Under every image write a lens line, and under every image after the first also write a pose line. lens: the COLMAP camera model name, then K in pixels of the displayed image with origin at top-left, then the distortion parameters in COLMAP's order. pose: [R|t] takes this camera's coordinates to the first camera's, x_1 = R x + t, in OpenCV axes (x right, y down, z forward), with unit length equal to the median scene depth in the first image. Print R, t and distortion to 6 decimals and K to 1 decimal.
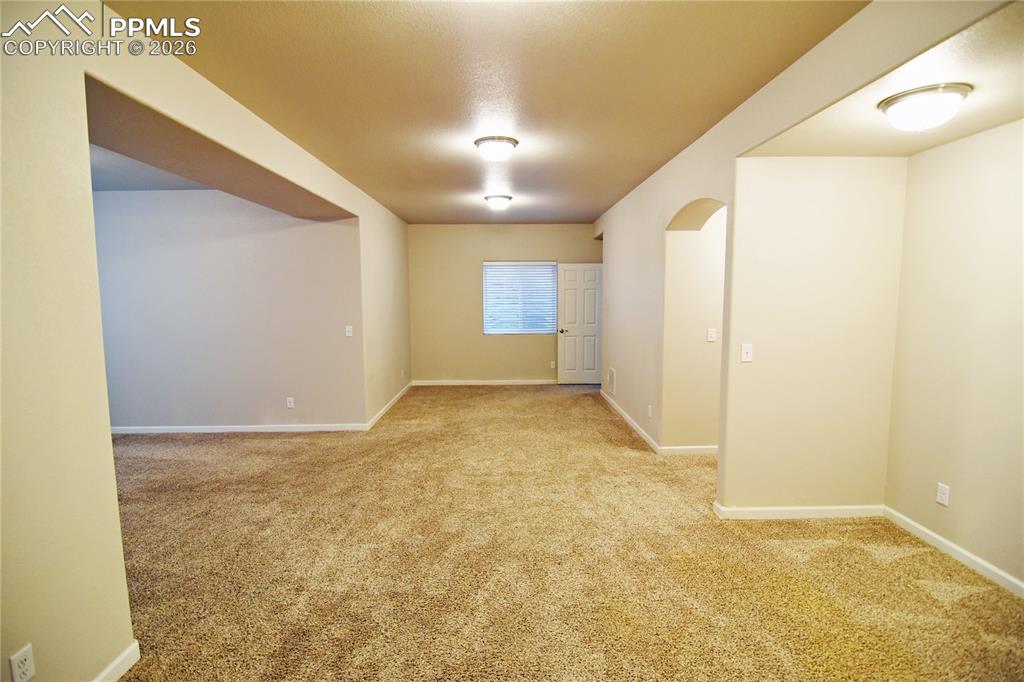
lens RADIAL K [[487.5, 0, 509.8], [0, 487.5, 341.4], [0, 0, 1]] dist [-0.017751, -0.001689]
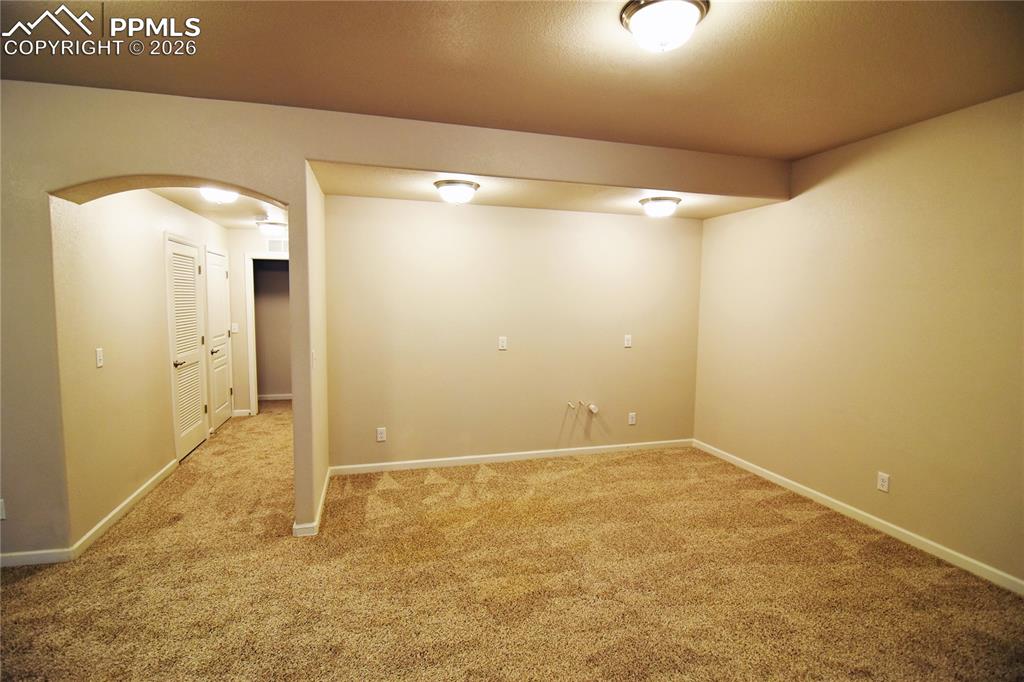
lens RADIAL K [[487.5, 0, 518.6], [0, 487.5, 333.7], [0, 0, 1]] dist [-0.017751, -0.001689]
pose [[-0.281966, -0.058234, 0.957655, -0.402962], [0.078151, 0.993445, 0.083421, -0.054386], [-0.956236, 0.098364, -0.275567, 0.594575]]
